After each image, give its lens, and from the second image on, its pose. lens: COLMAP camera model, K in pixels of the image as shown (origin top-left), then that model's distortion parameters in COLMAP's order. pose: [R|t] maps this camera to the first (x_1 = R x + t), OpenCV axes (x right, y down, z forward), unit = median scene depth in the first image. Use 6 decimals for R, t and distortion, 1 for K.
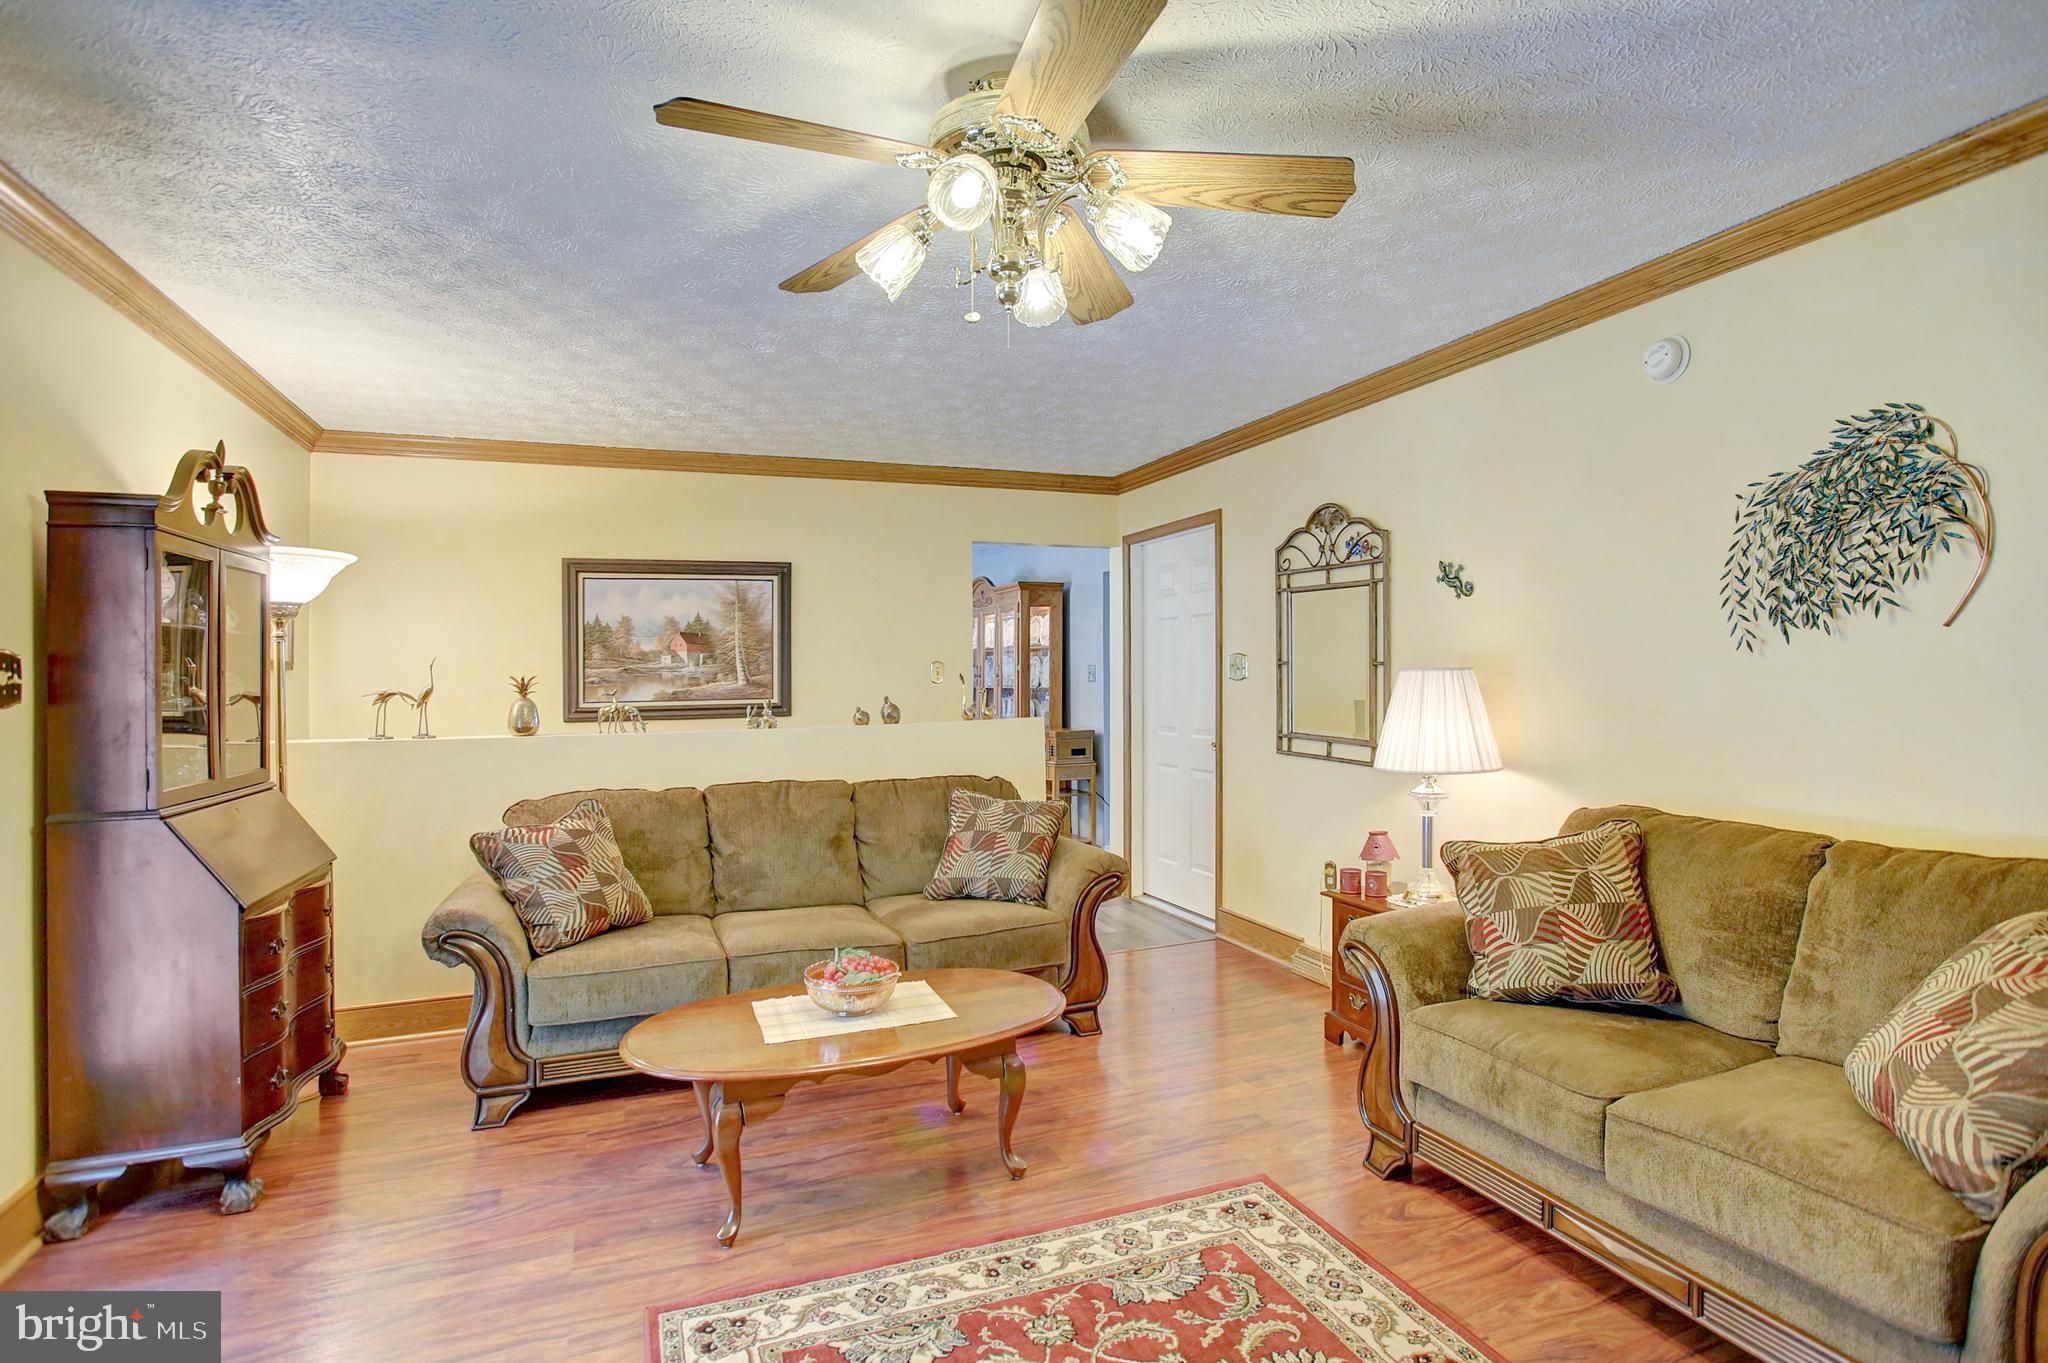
lens RADIAL K [[1016.0, 0, 1028.2], [0, 1016.0, 681.8], [0, 0, 1]] dist [-0.061137, 0.033249]
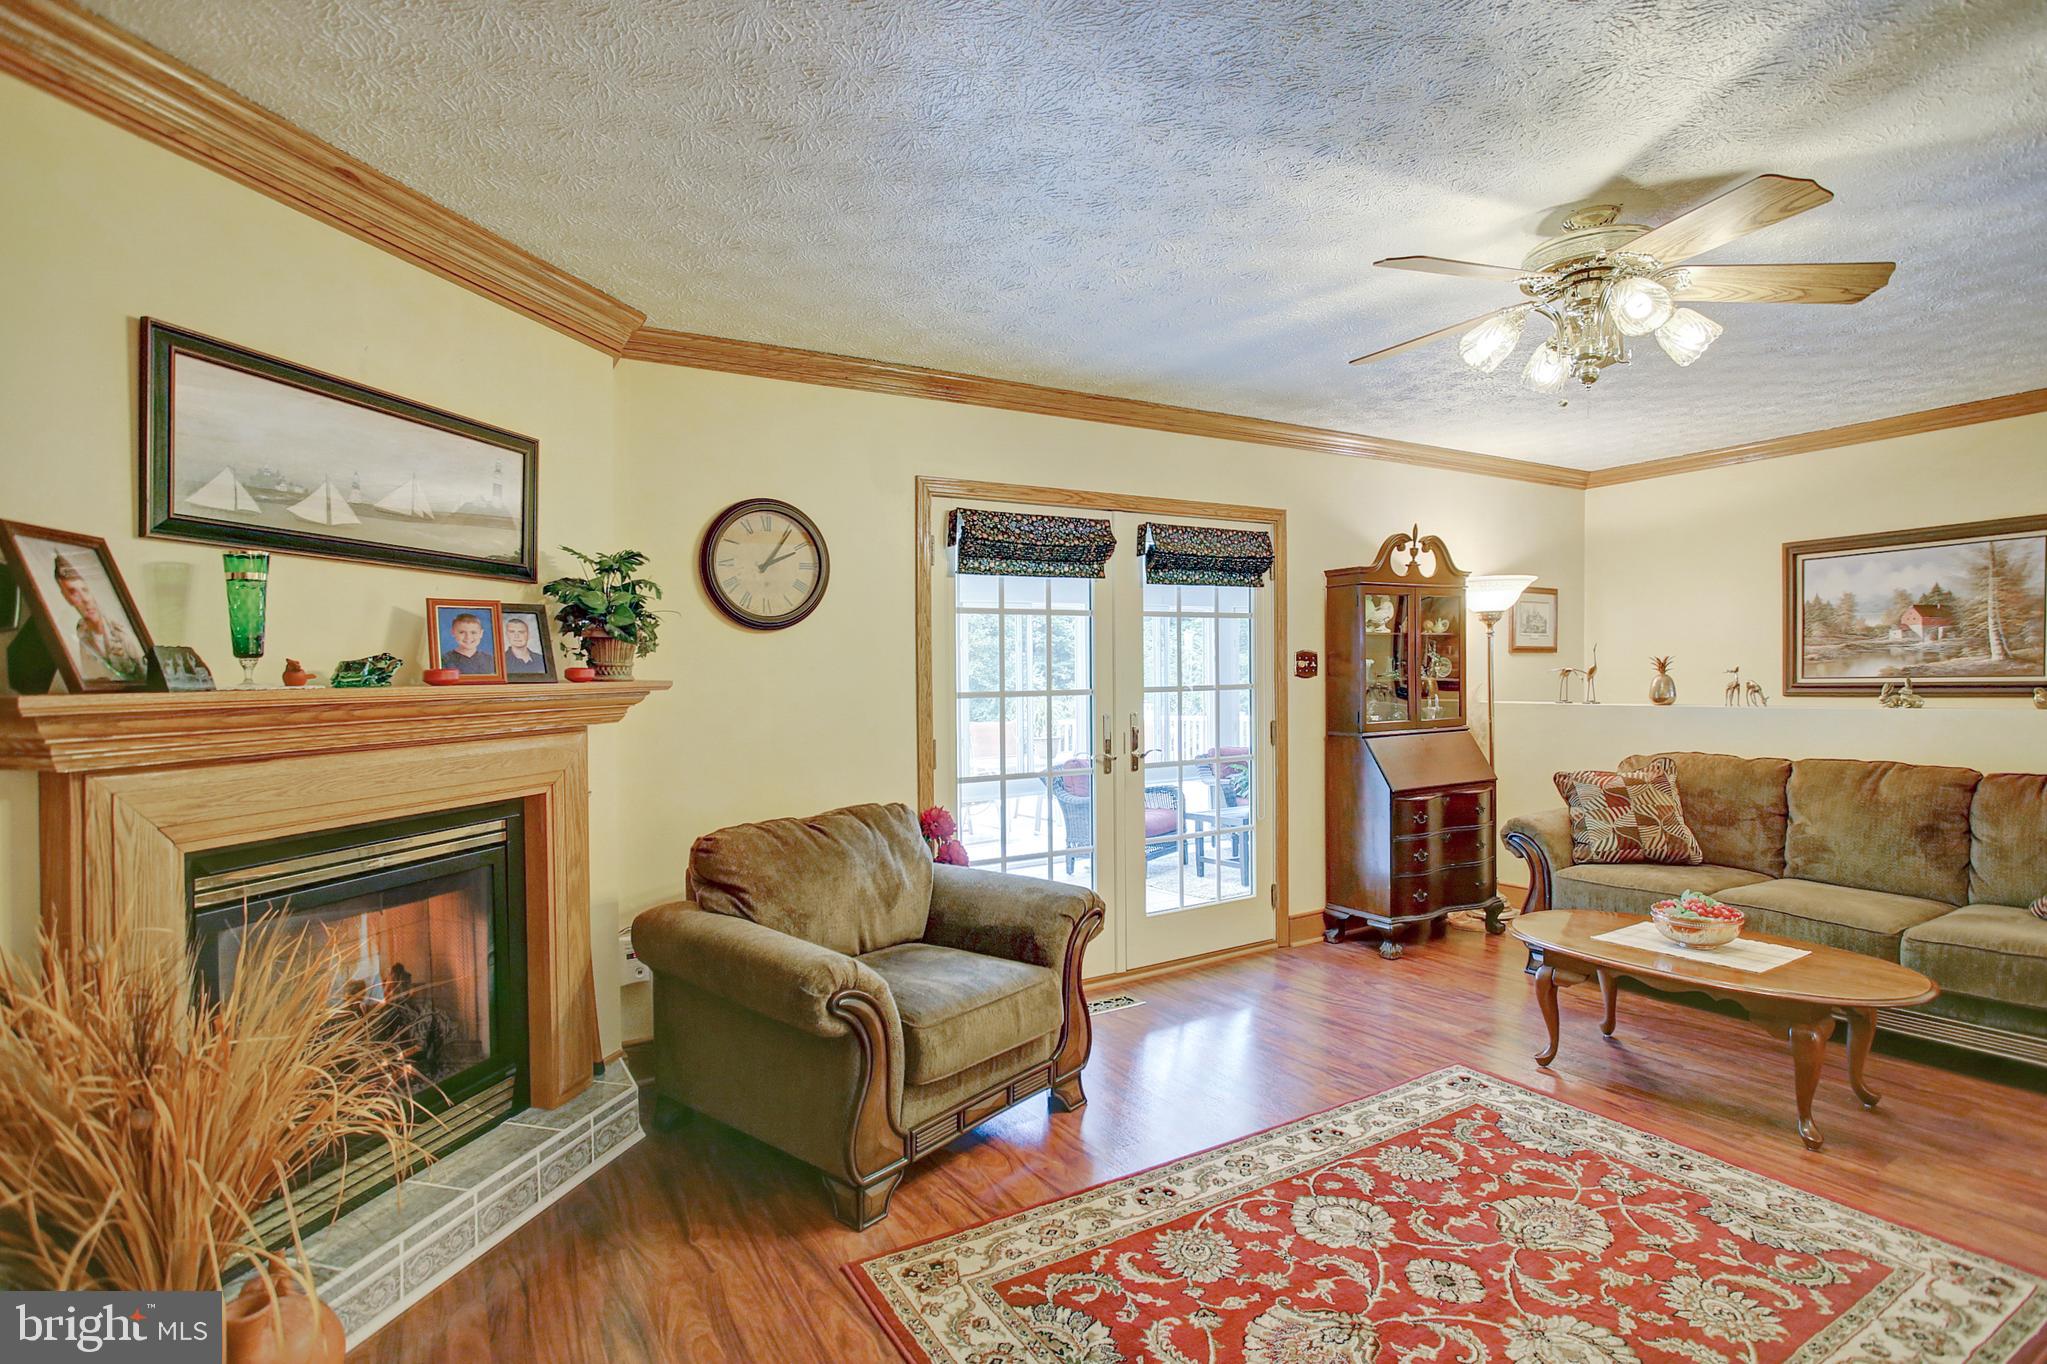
lens RADIAL K [[1015.5, 0, 1027.7], [0, 1015.5, 682.3], [0, 0, 1]] dist [-0.061137, 0.033249]
pose [[0.162635, 0.015977, -0.986557, 0.580847], [0.015643, 0.999701, 0.018769, -0.009307], [0.986562, -0.018485, 0.162336, 0.036850]]
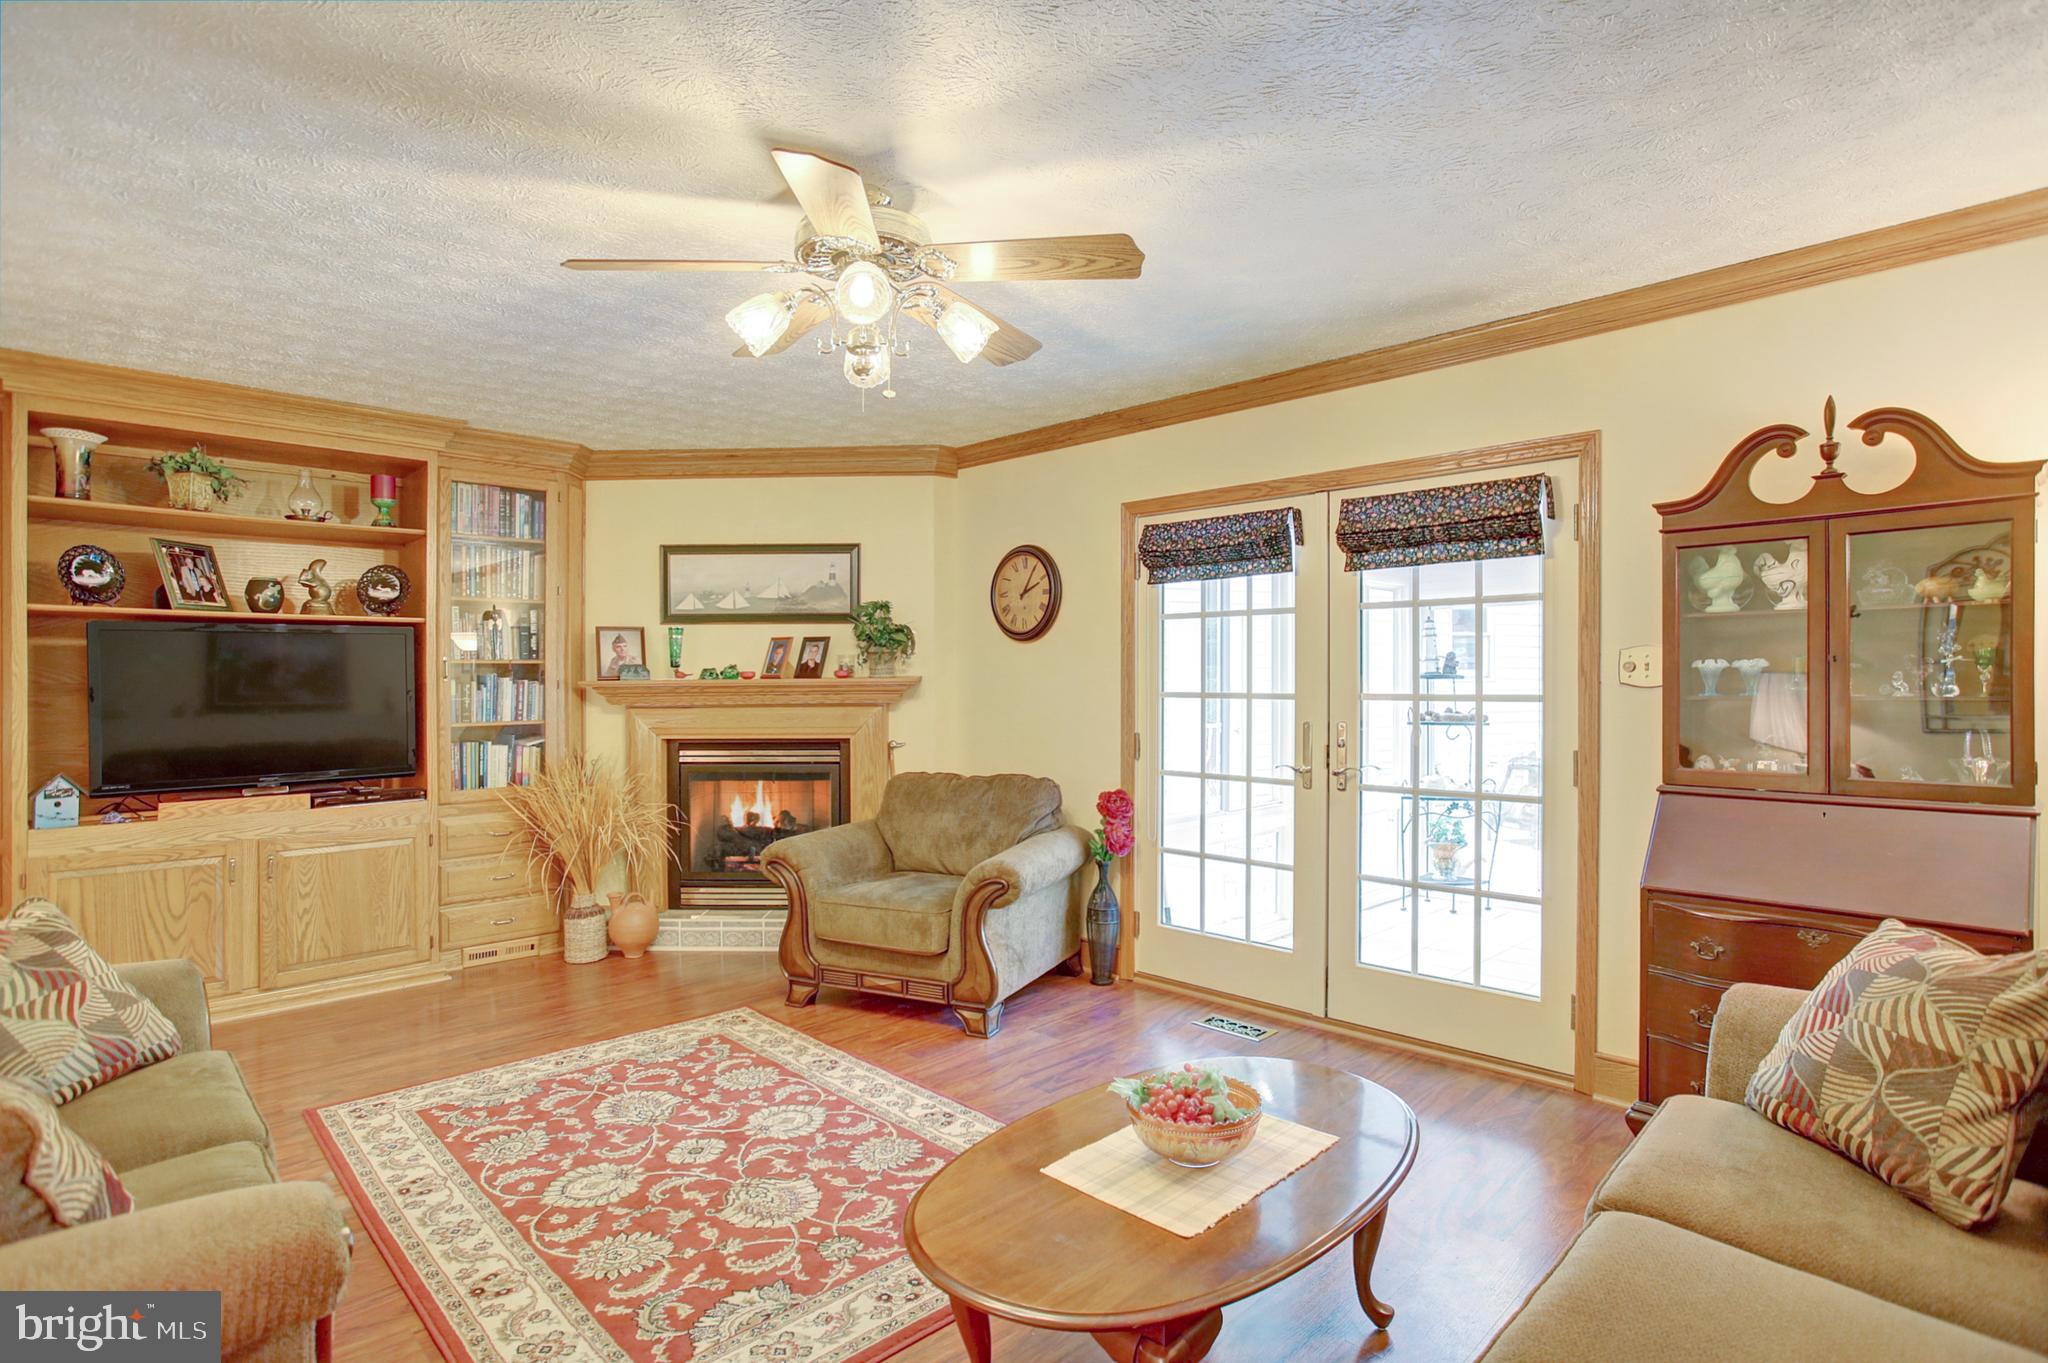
lens RADIAL K [[1016.0, 0, 1028.2], [0, 1016.0, 681.8], [0, 0, 1]] dist [-0.061137, 0.033249]
pose [[-0.915859, 0.018285, -0.401083, 0.141497], [0.014851, 0.999822, 0.011668, -0.007550], [0.401225, 0.004730, -0.915967, 1.110333]]
